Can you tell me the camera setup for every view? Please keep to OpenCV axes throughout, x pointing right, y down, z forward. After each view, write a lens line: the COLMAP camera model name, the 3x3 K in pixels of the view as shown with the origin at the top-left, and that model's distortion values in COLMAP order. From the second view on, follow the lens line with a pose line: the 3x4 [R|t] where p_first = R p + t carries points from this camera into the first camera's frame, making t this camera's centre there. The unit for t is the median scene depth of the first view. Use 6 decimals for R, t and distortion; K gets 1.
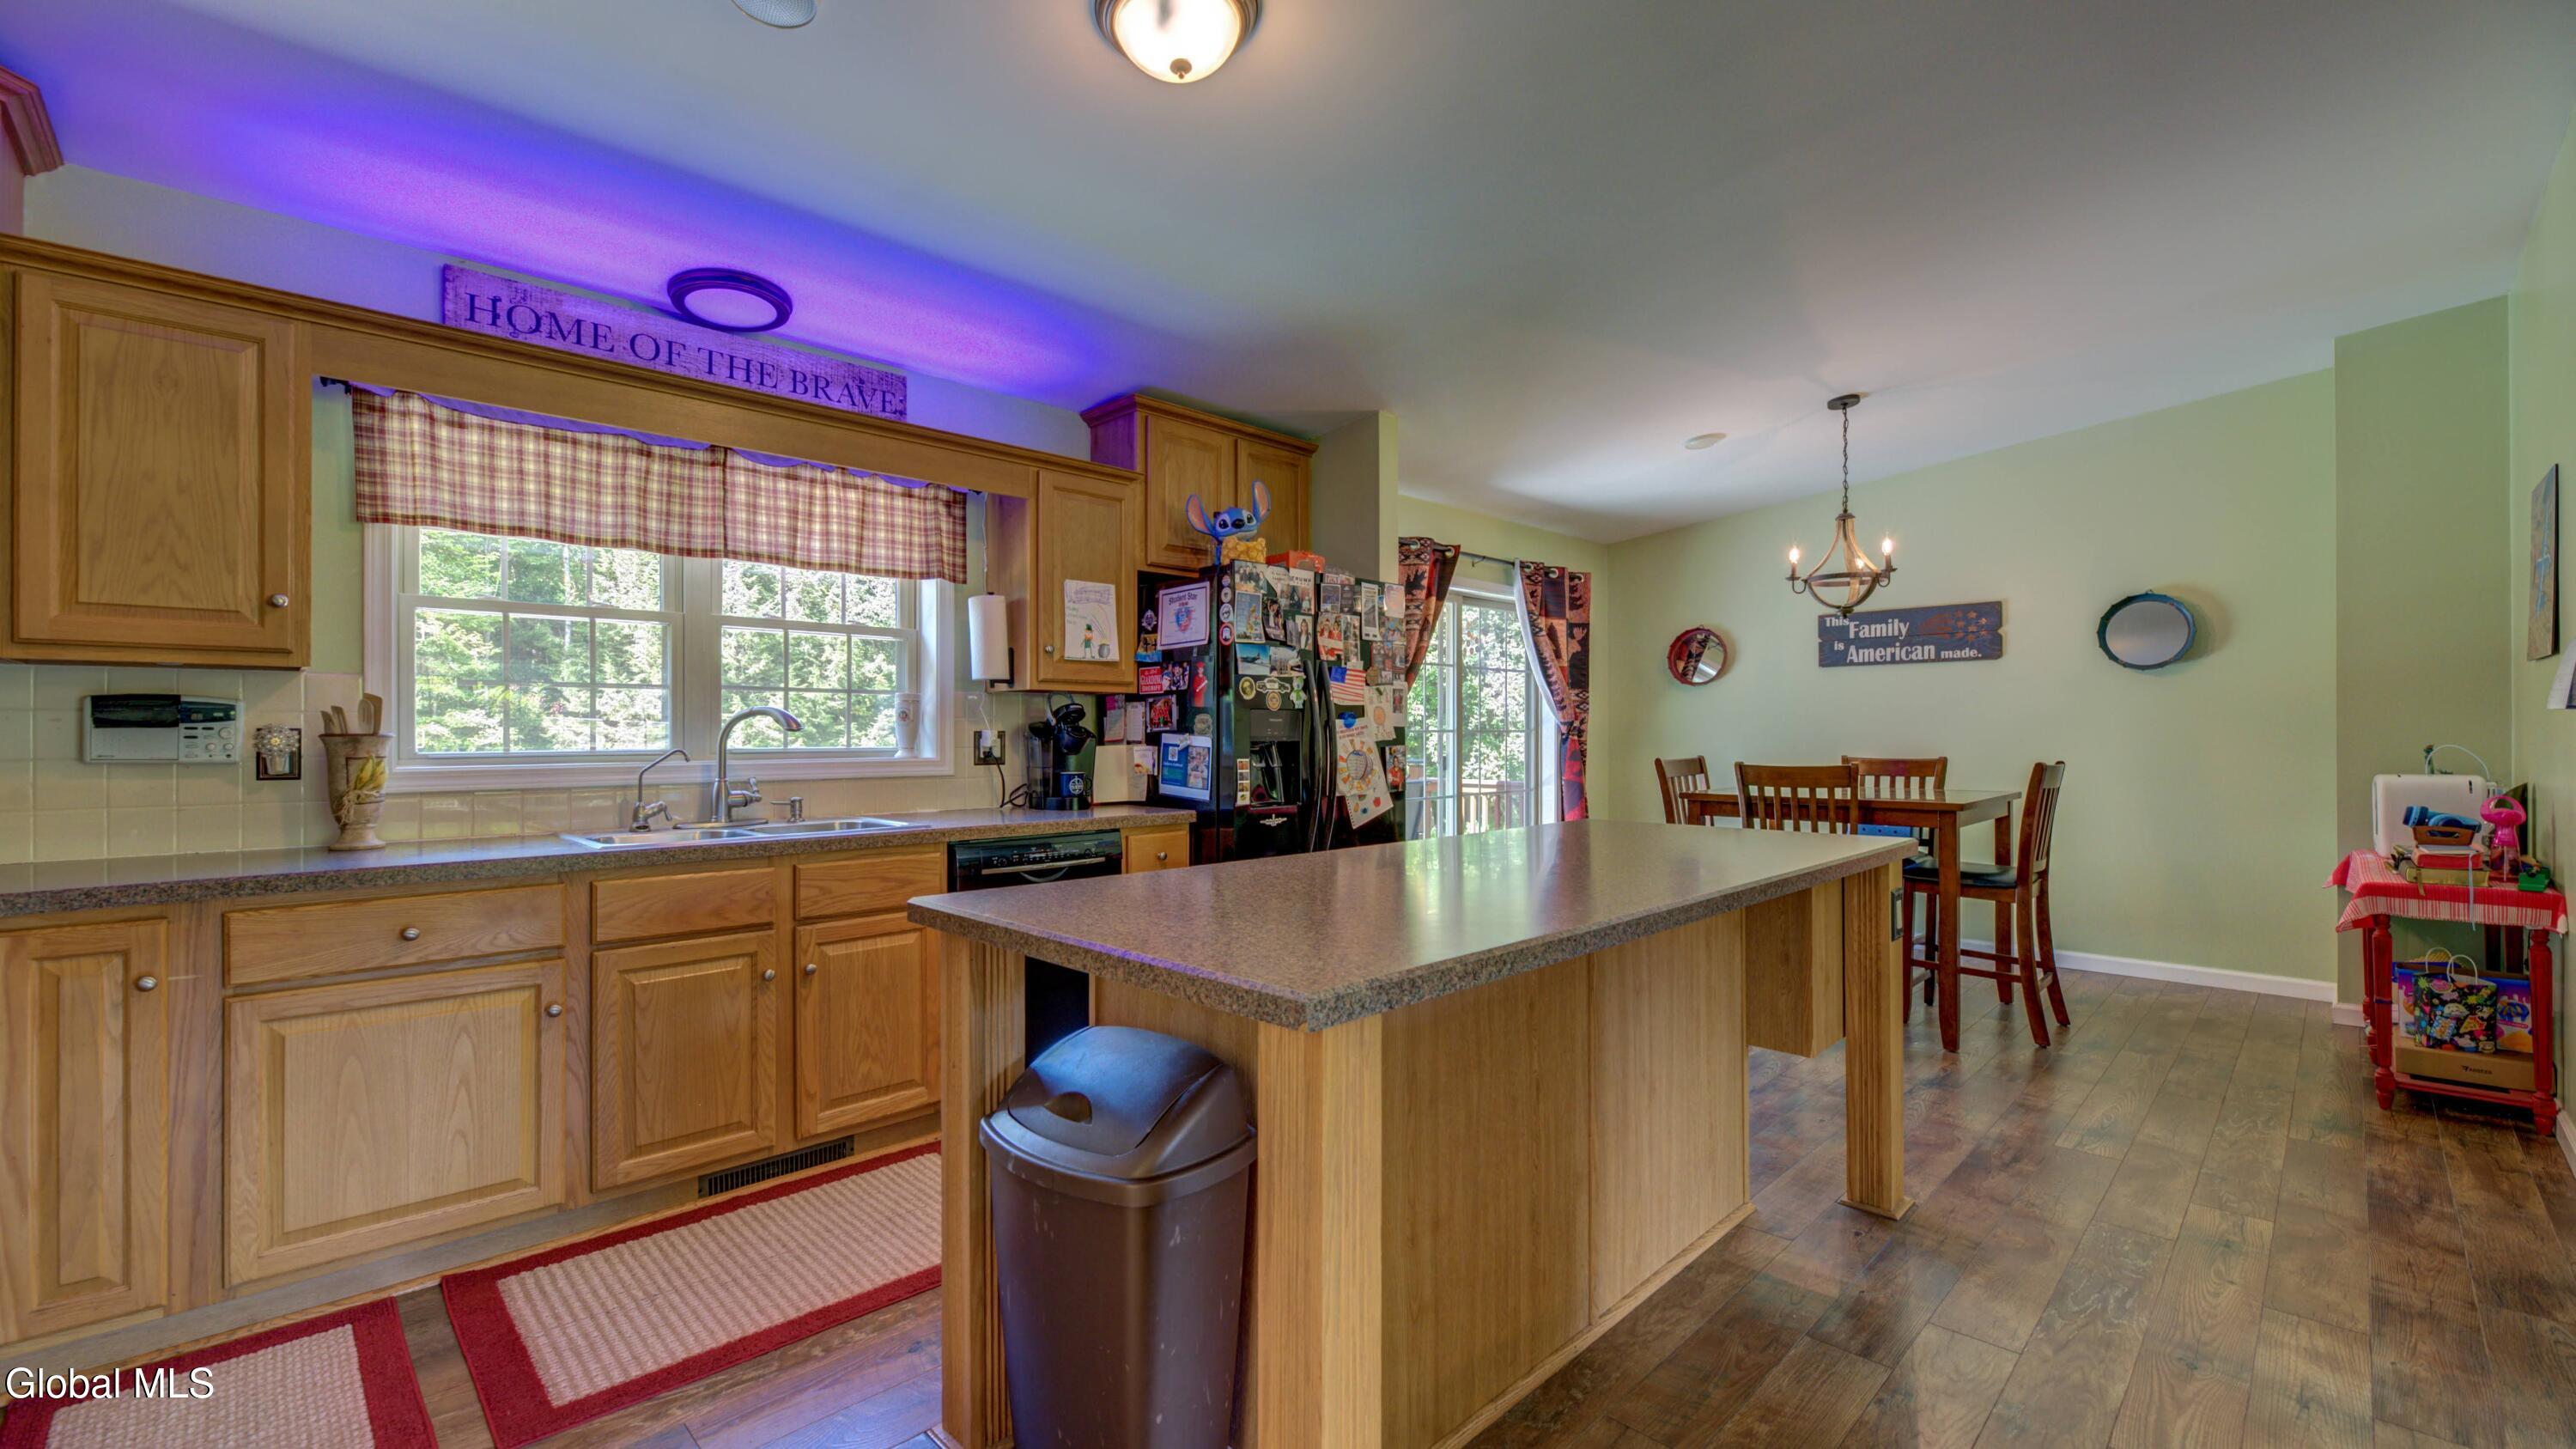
lens RADIAL K [[1041.7, 0, 1280.1], [0, 1041.7, 733.0], [0, 0, 1]] dist [-0.003174, -0.000842]
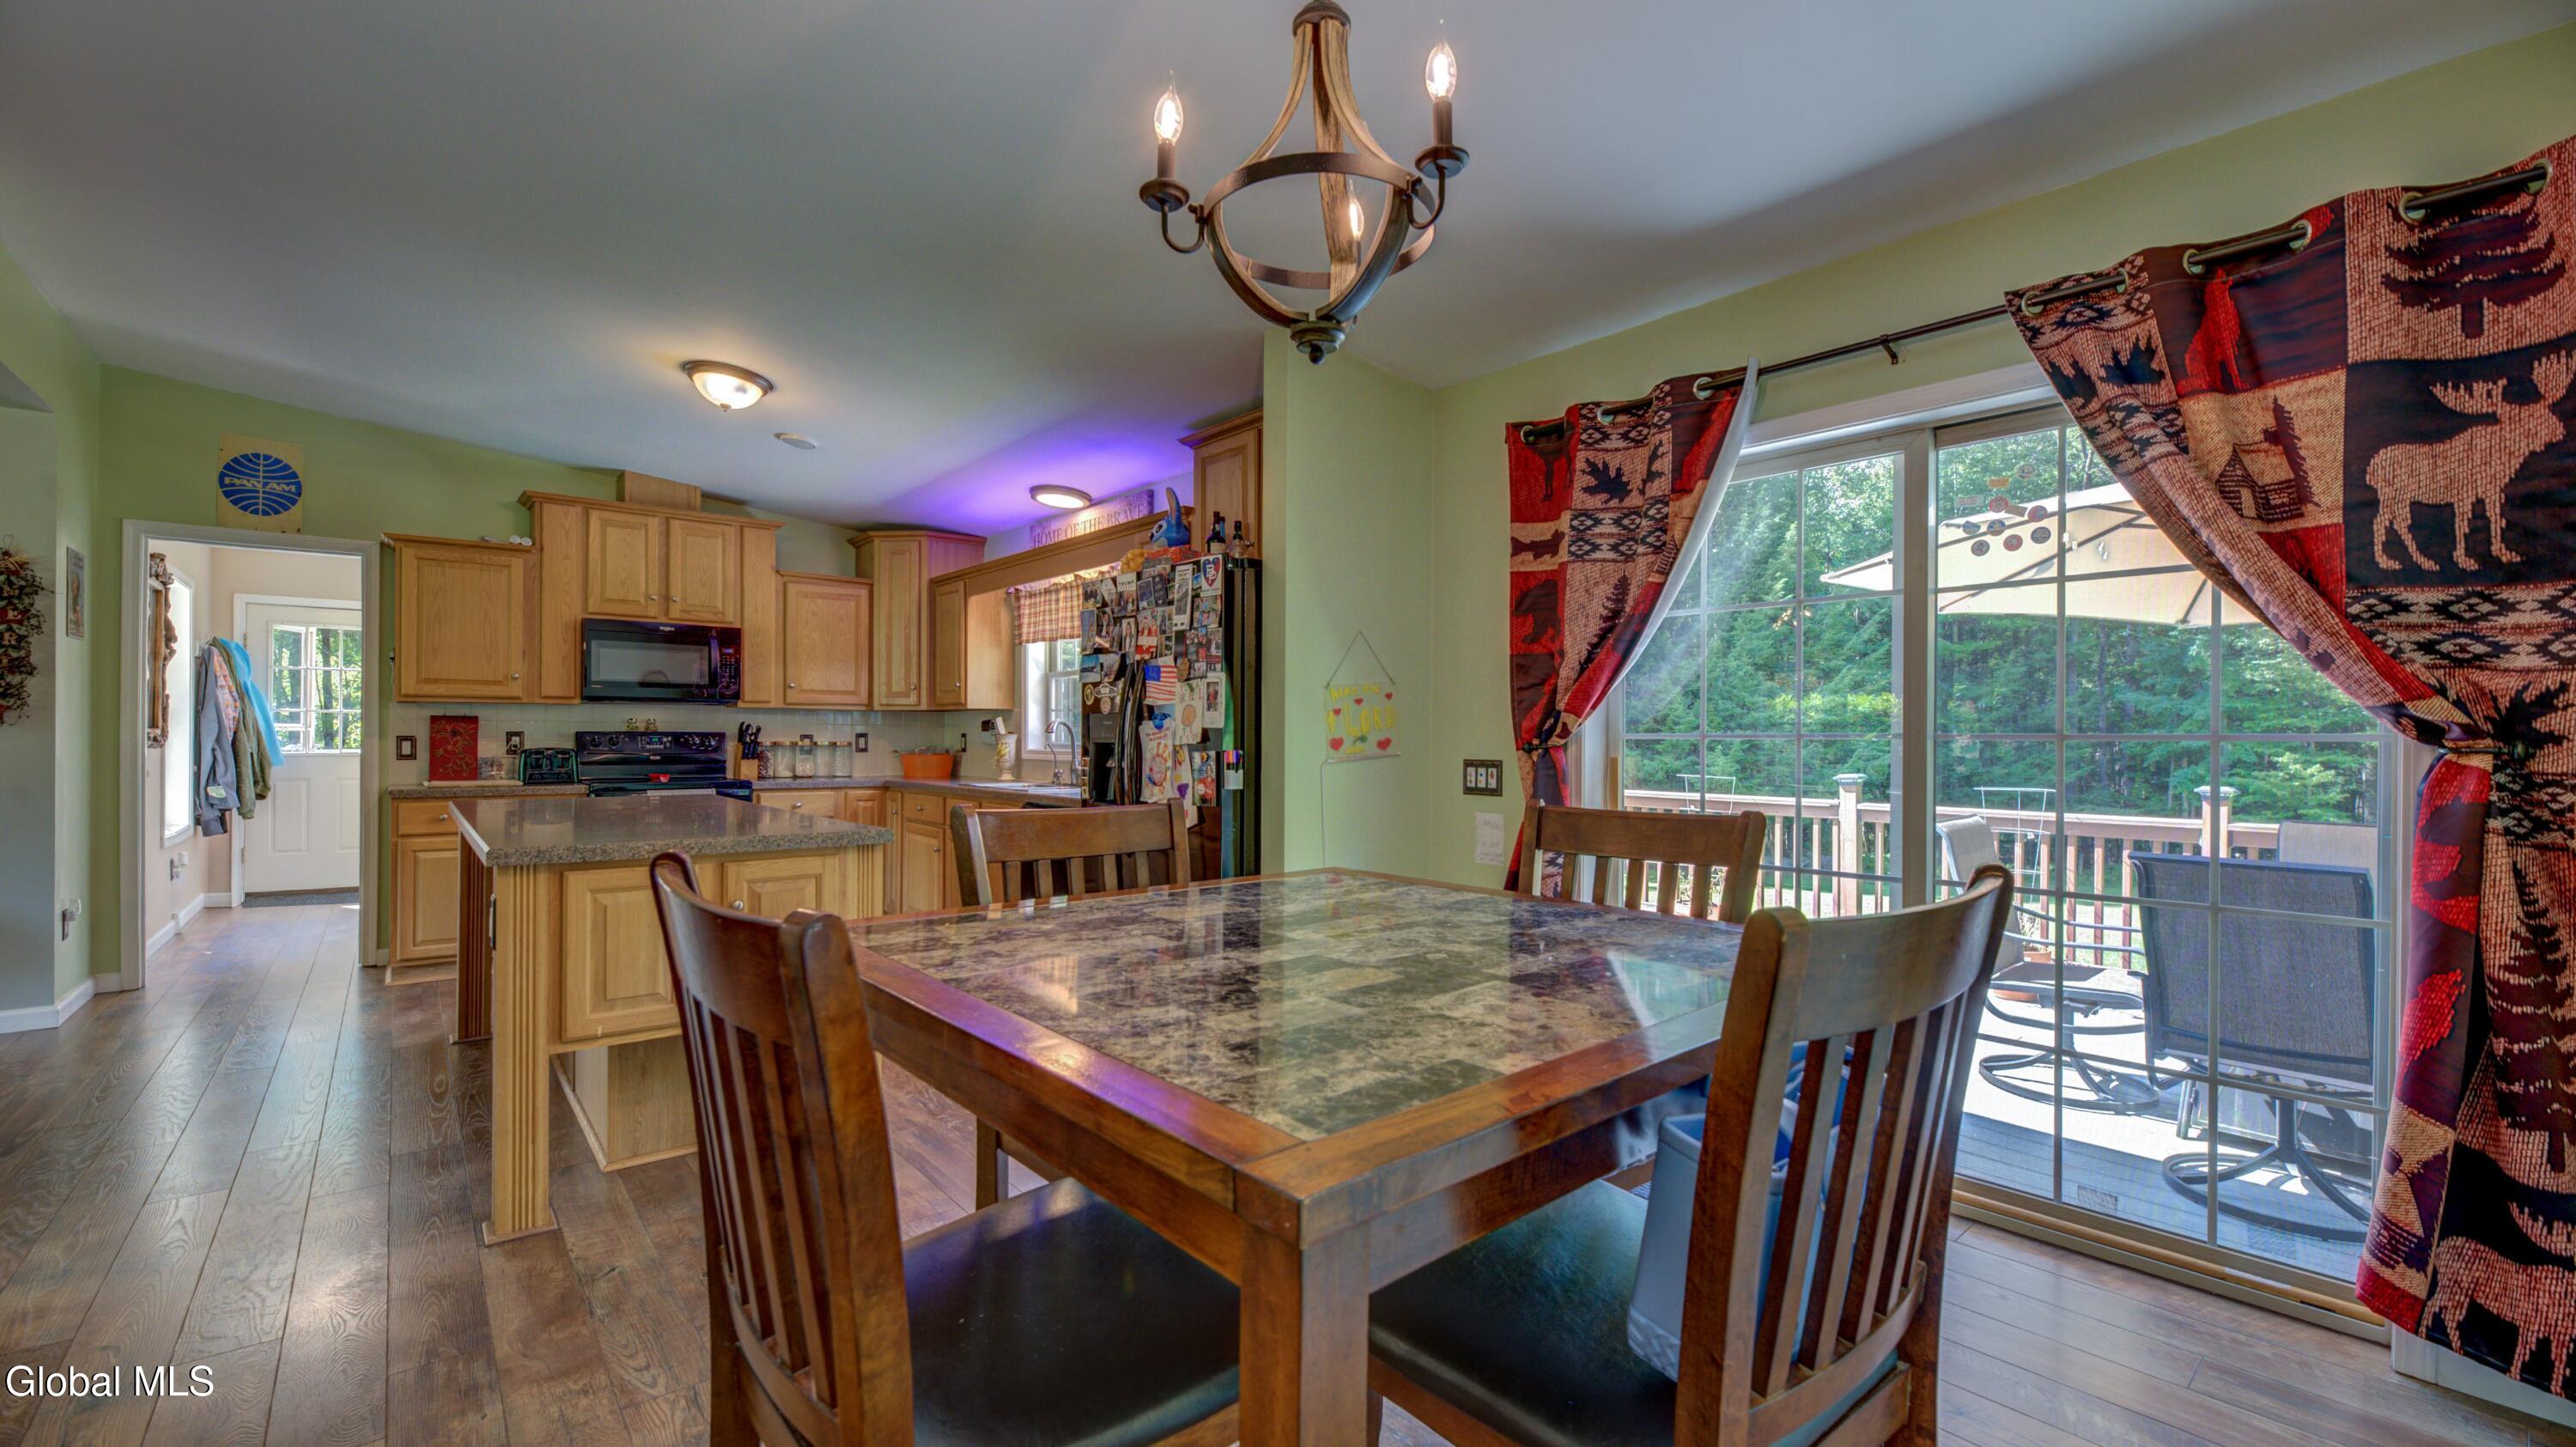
lens RADIAL K [[1041.6, 0, 1289.2], [0, 1041.6, 734.4], [0, 0, 1]] dist [-0.003174, -0.000842]
pose [[-0.073515, -0.003711, -0.997287, 1.131145], [-0.011358, 0.999931, -0.002883, -0.000147], [0.997229, 0.011115, -0.073552, 1.376649]]
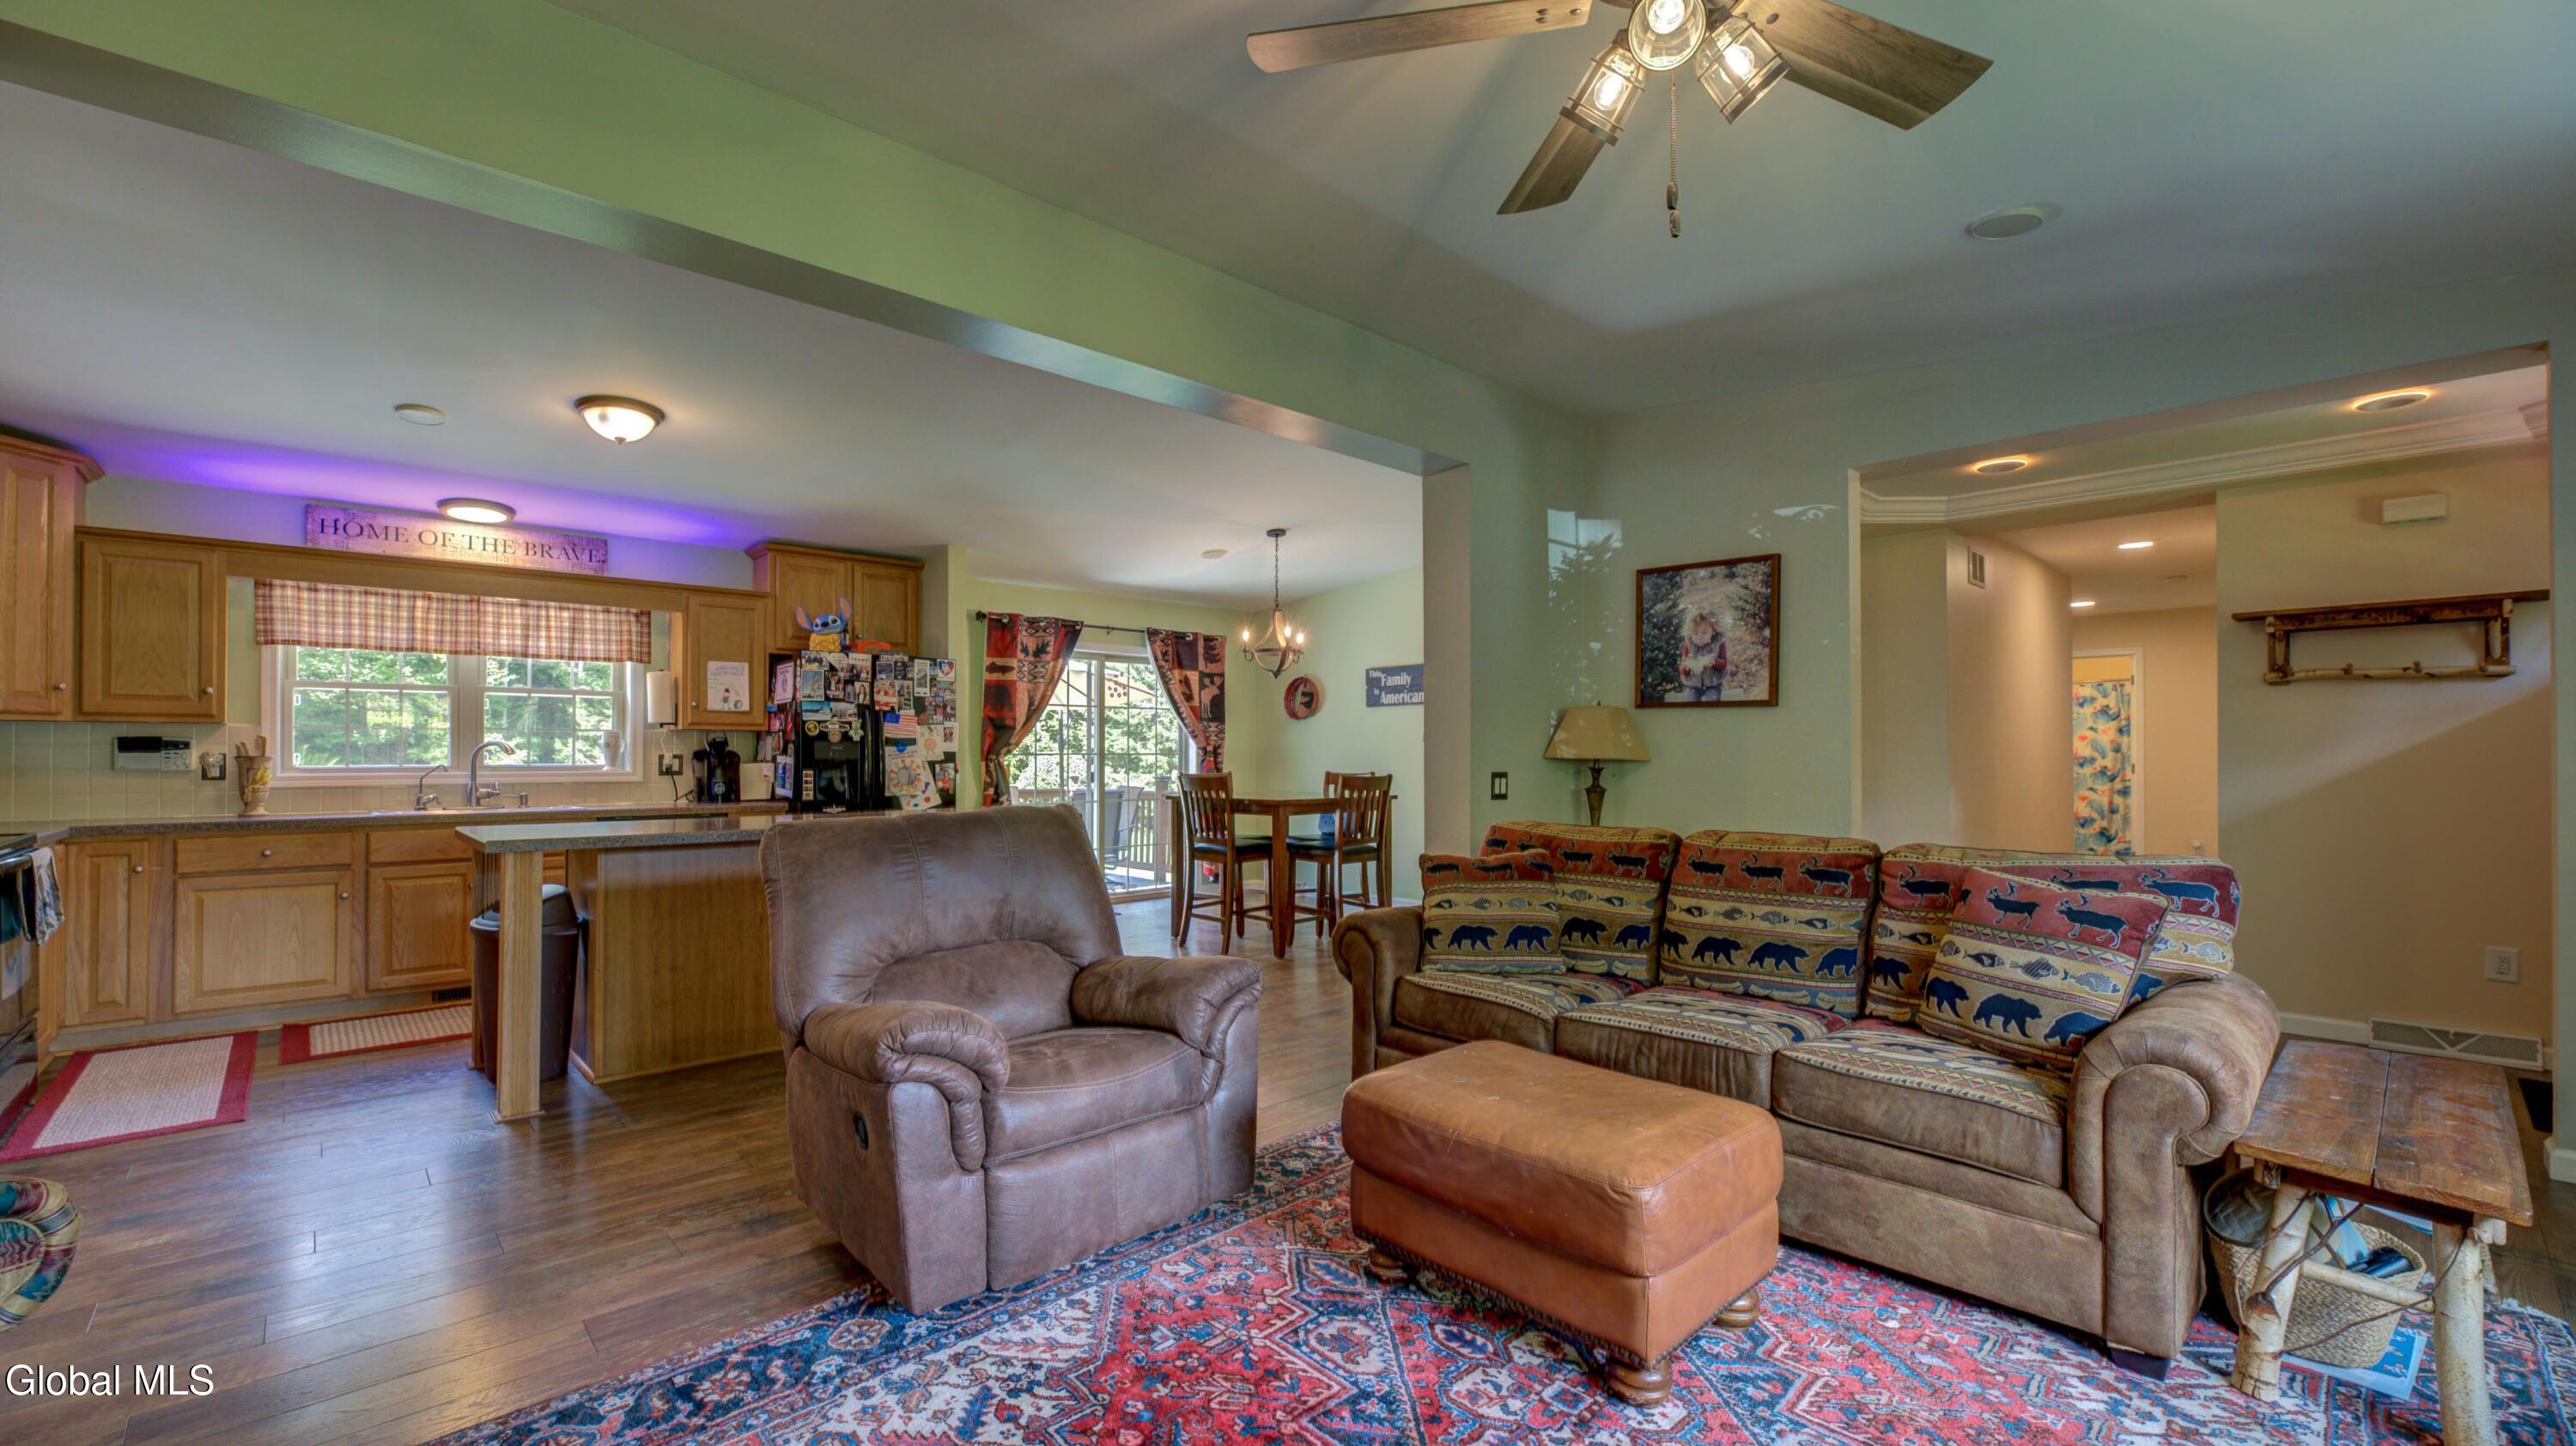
lens RADIAL K [[1041.6, 0, 1285.9], [0, 1041.6, 747.2], [0, 0, 1]] dist [-0.003174, -0.000842]
pose [[0.999753, -0.000408, -0.022200, 0.795958], [0.000248, 0.999974, -0.007185, -0.001299], [0.022202, 0.007178, 0.999728, -0.656451]]
